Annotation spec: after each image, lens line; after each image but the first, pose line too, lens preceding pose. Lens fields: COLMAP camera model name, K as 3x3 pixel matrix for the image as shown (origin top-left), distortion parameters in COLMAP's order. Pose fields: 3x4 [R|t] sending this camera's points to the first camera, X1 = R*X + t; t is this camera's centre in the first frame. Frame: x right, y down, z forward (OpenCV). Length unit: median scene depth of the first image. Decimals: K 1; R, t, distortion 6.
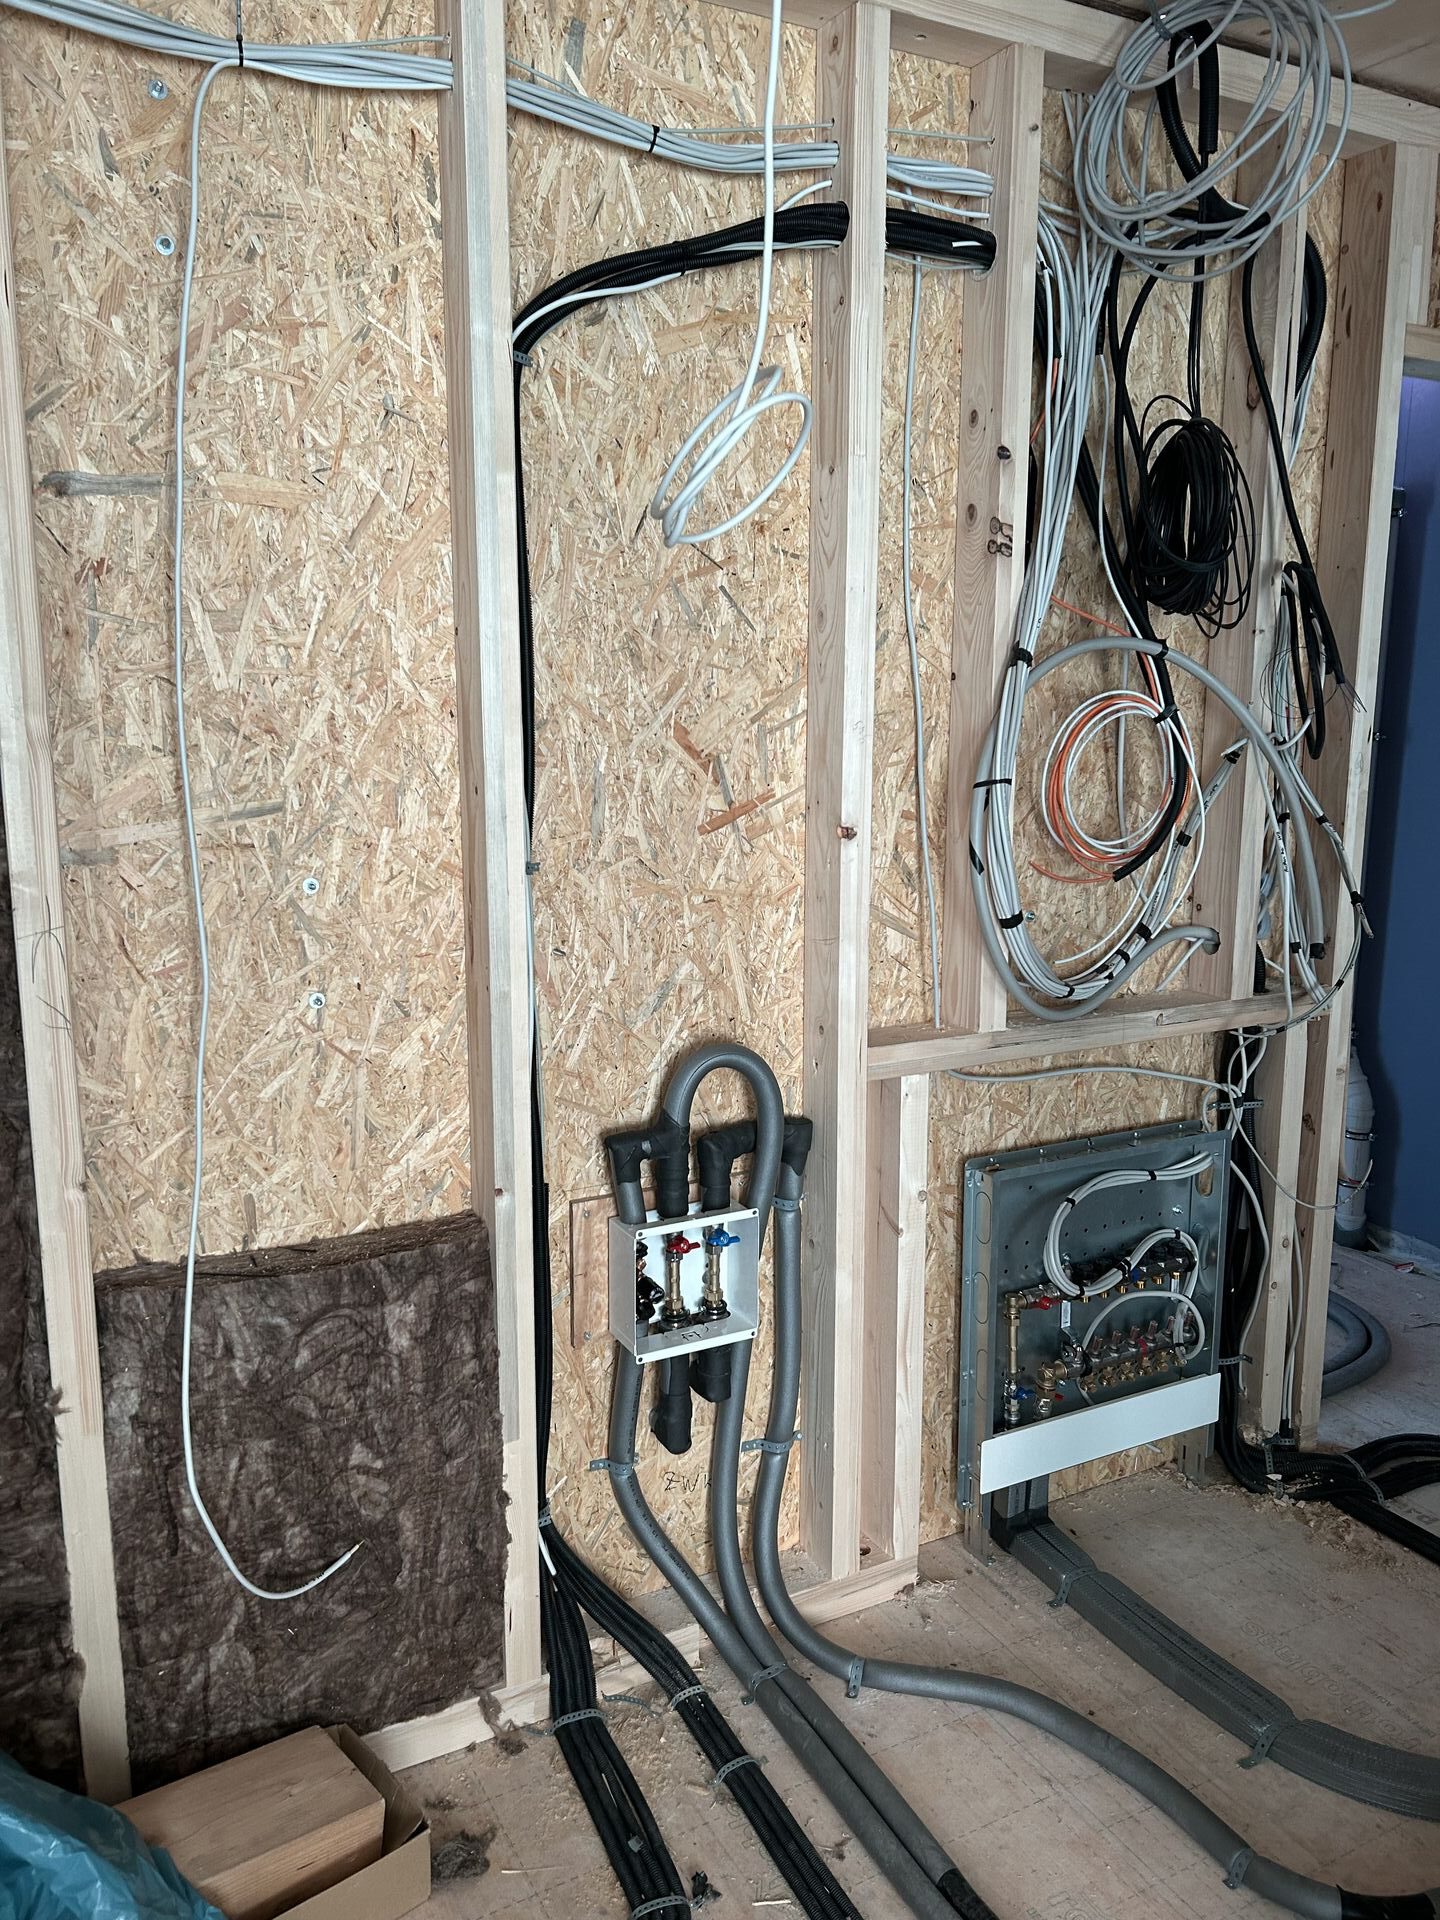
lens RADIAL K [[1441.8, 0, 718.2], [0, 1441.8, 951.8], [0, 0, 1]] dist [0.046243, -0.047436]
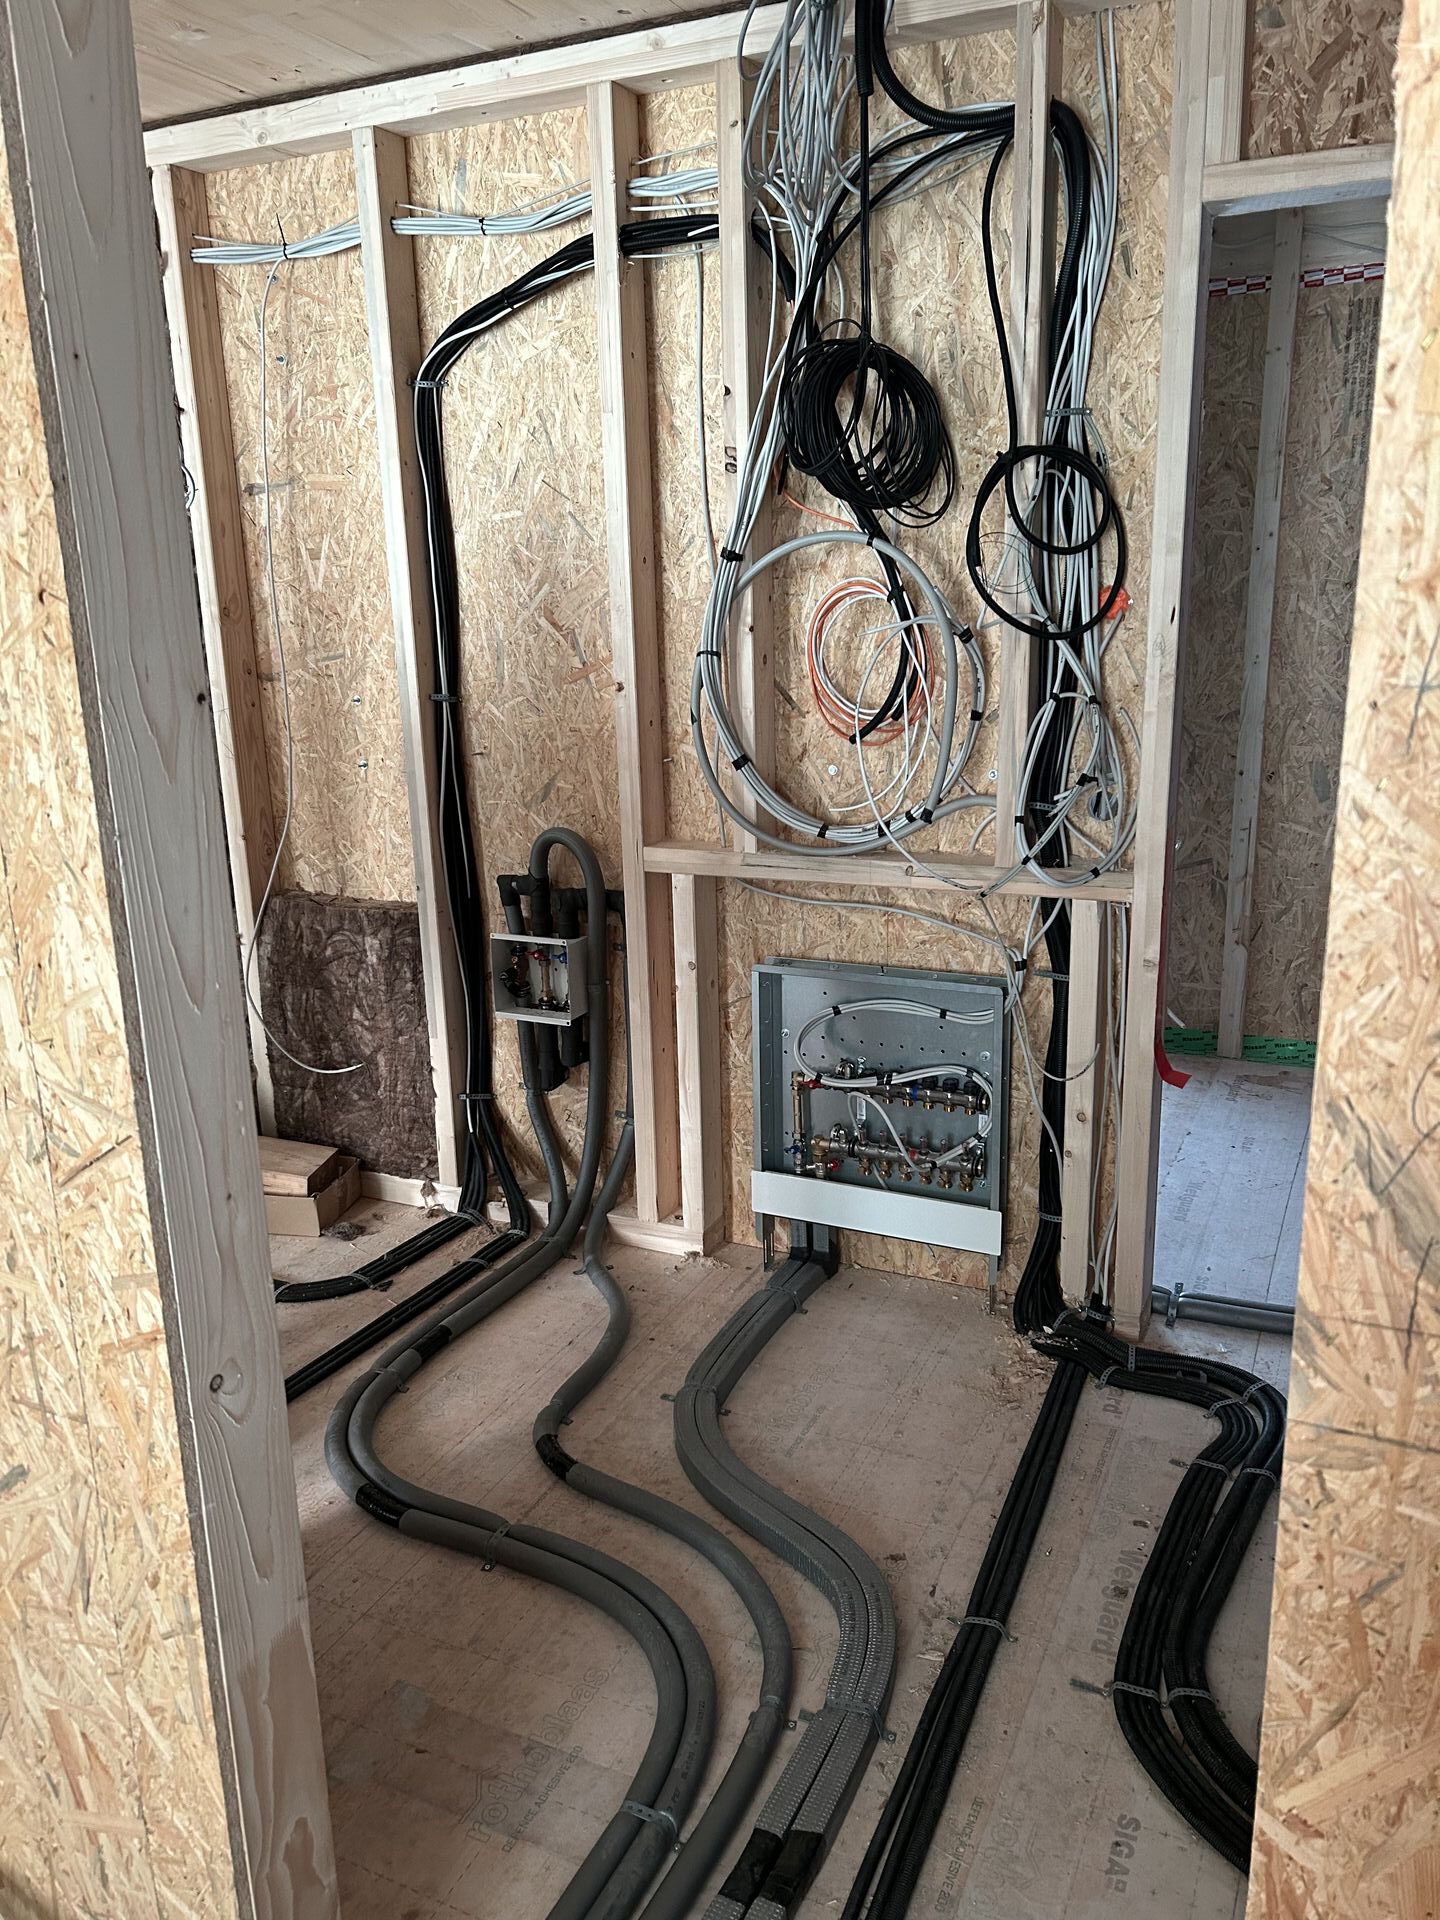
lens RADIAL K [[1441.8, 0, 722.2], [0, 1441.8, 970.0], [0, 0, 1]] dist [0.046243, -0.047436]
pose [[0.602085, 0.189137, -0.775706, 1.409111], [-0.117638, 0.981948, 0.148117, -0.034103], [0.789718, 0.002074, 0.613466, 0.234045]]
